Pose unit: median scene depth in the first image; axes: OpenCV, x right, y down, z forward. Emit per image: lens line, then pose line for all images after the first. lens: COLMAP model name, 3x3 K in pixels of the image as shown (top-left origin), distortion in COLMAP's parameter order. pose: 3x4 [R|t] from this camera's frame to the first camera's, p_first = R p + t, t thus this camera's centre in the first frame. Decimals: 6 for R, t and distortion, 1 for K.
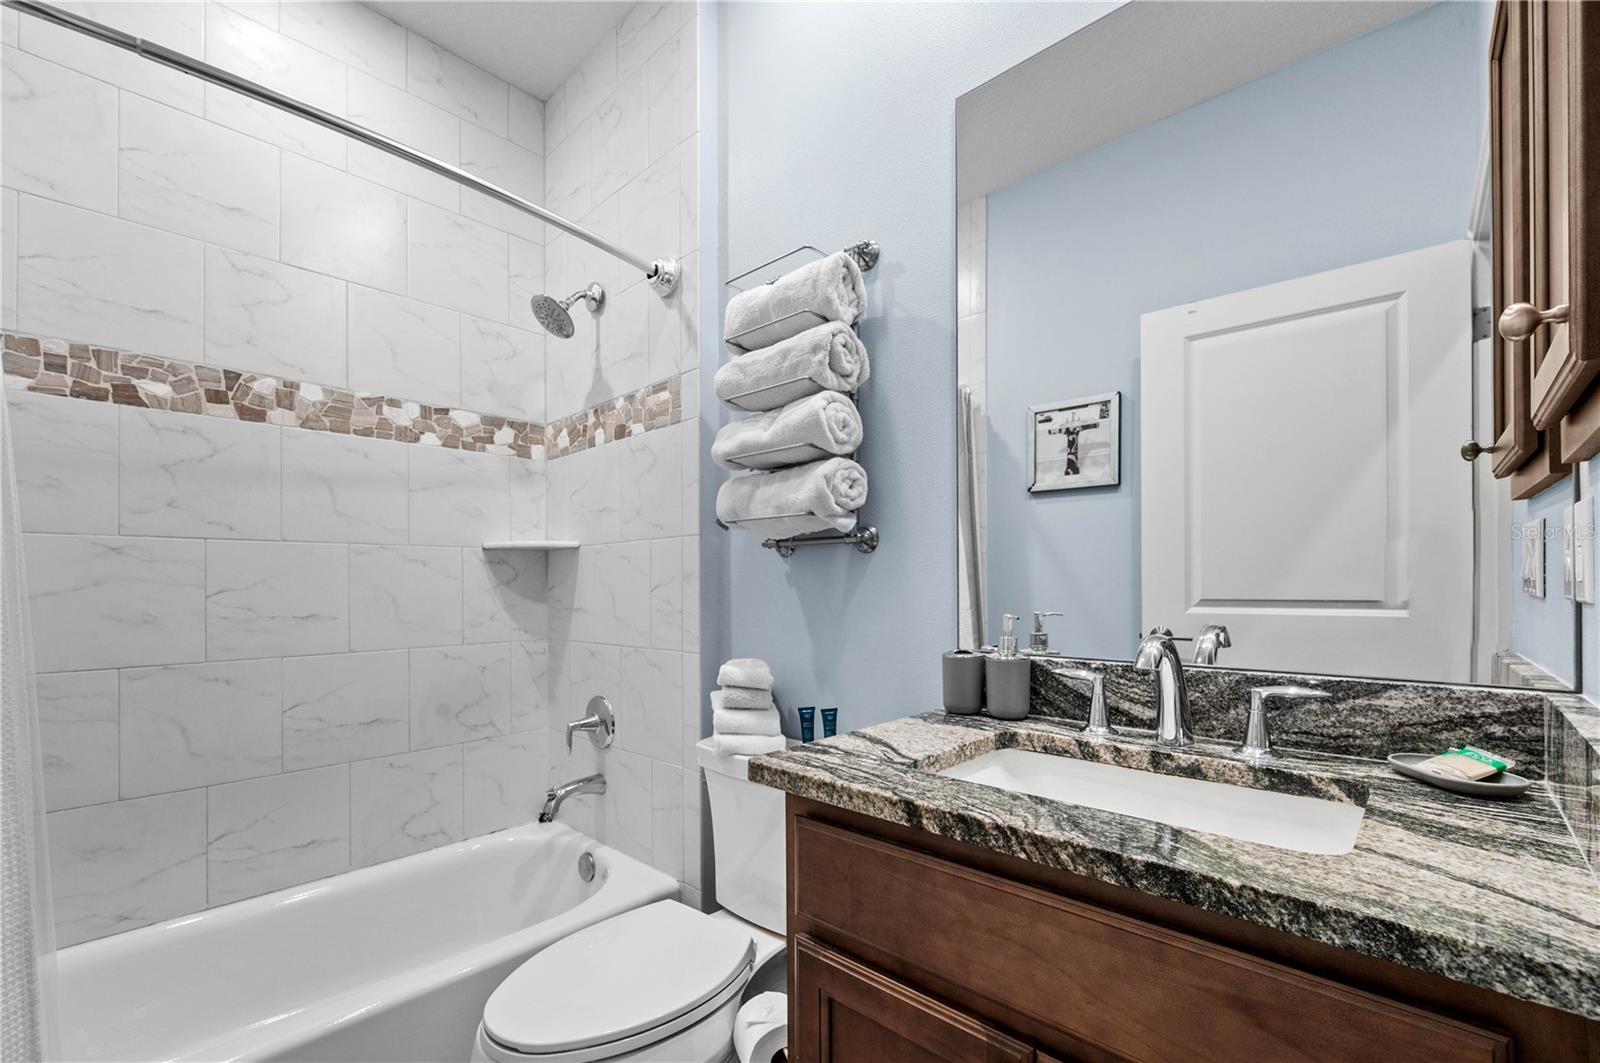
lens RADIAL K [[677.1, 0, 778.0], [0, 677.1, 583.8], [0, 0, 1]] dist [0.016108, -0.000800]
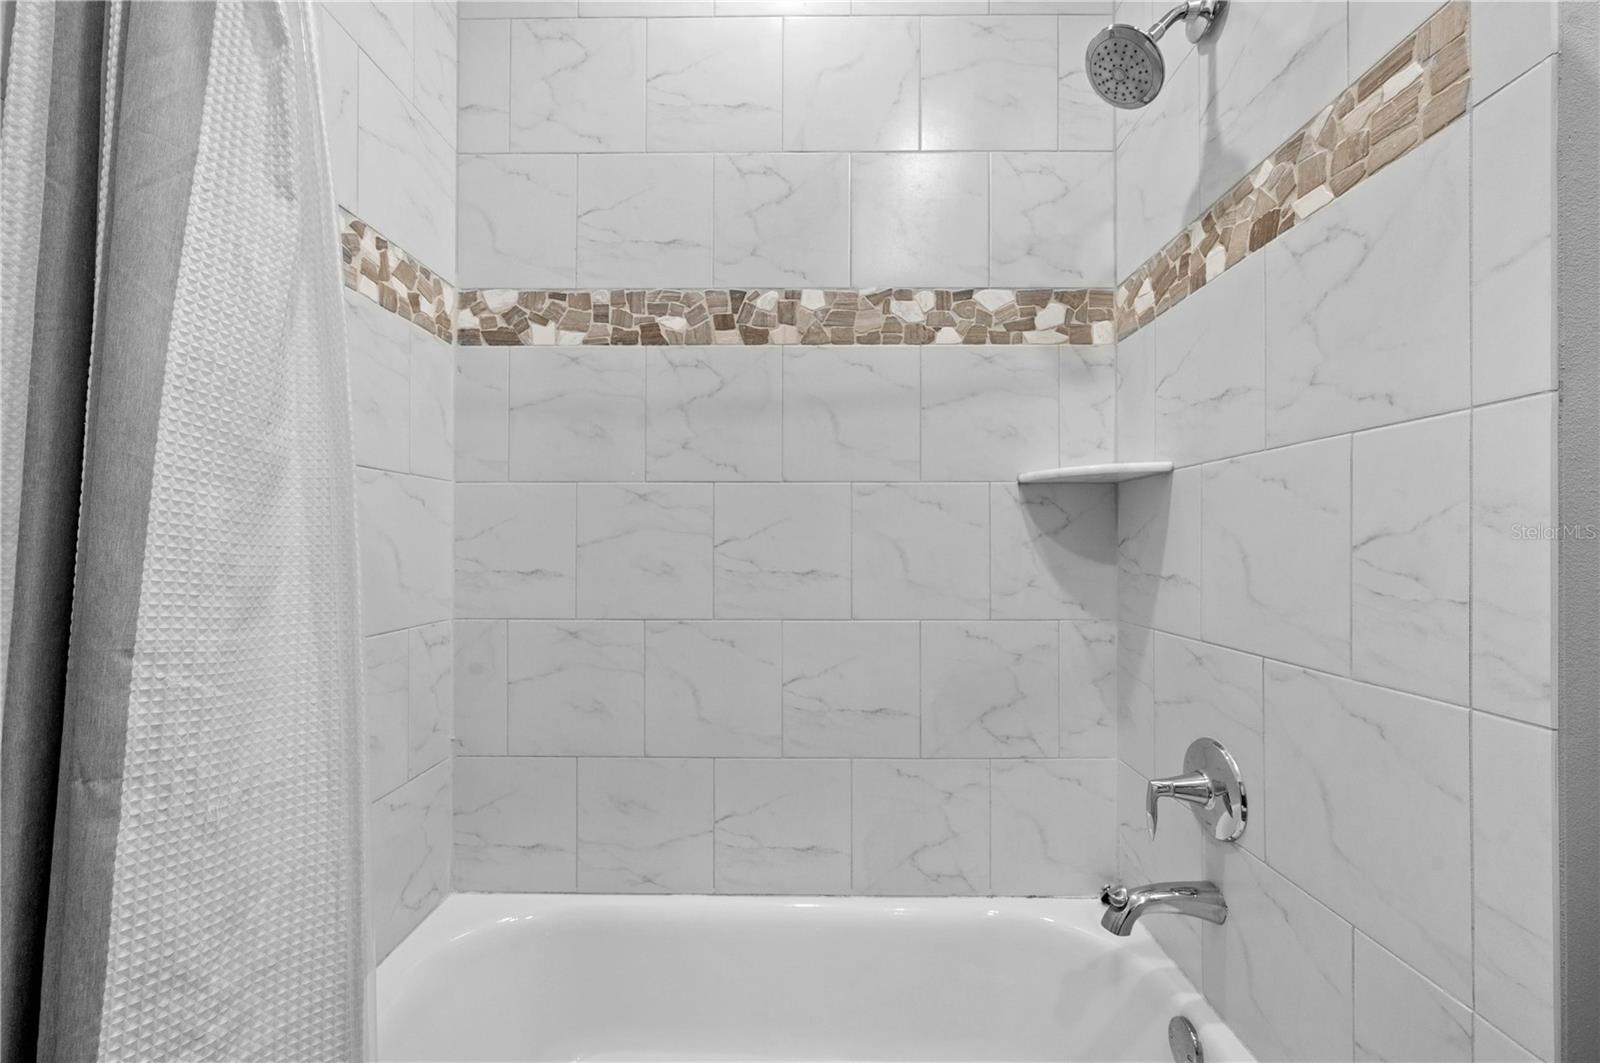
lens RADIAL K [[639.0, 0, 797.8], [0, 639.0, 535.7], [0, 0, 1]] dist [-0.004857, 0.000132]
pose [[0.688352, 0.002247, -0.725373, -0.125942], [-0.004146, 0.999991, -0.000836, 0.004026], [0.725365, 0.003583, 0.688355, 0.419103]]
